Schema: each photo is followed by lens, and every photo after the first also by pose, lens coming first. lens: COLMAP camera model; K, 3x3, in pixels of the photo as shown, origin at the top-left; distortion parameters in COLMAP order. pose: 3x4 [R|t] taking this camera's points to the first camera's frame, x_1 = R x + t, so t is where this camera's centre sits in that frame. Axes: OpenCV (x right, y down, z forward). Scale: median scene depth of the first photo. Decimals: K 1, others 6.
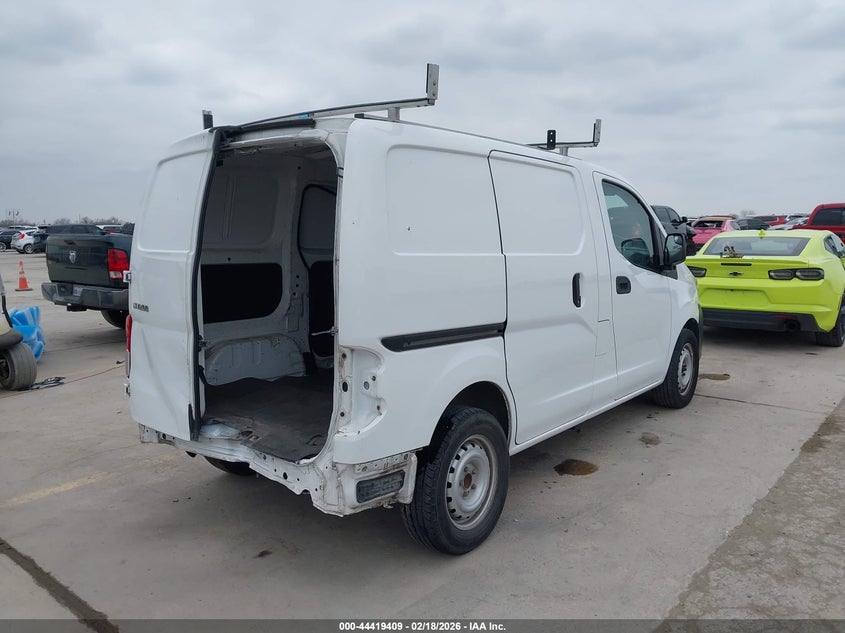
lens RADIAL K [[662.6, 0, 420.4], [0, 662.6, 317.3], [0, 0, 1]] dist [0.003760, -0.047284]
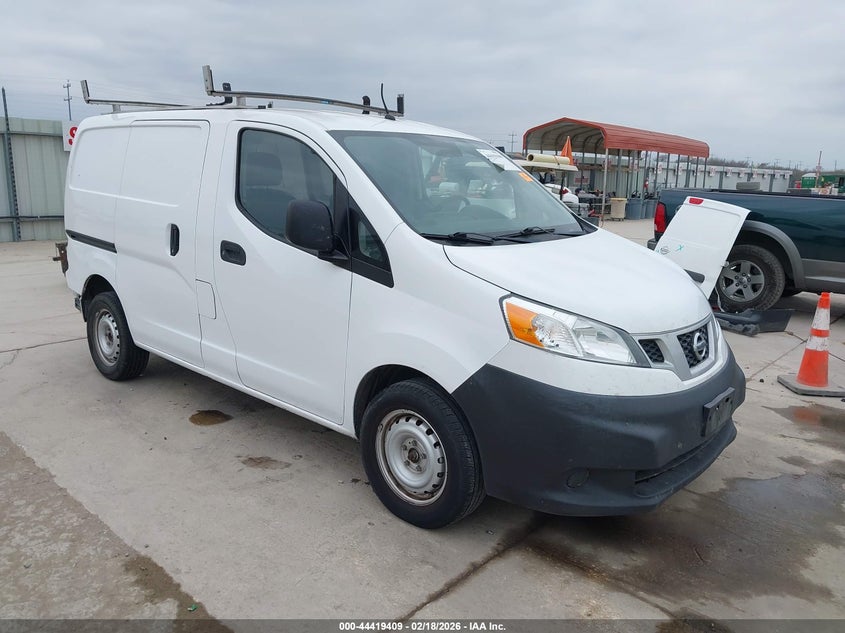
lens RADIAL K [[662.6, 0, 422.6], [0, 662.6, 320.0], [0, 0, 1]] dist [0.003760, -0.047284]
pose [[-0.028742, 0.236418, -0.971226, 1.335622], [-0.149739, 0.959646, 0.238030, -0.238615], [0.988308, 0.152272, 0.007819, 1.452901]]
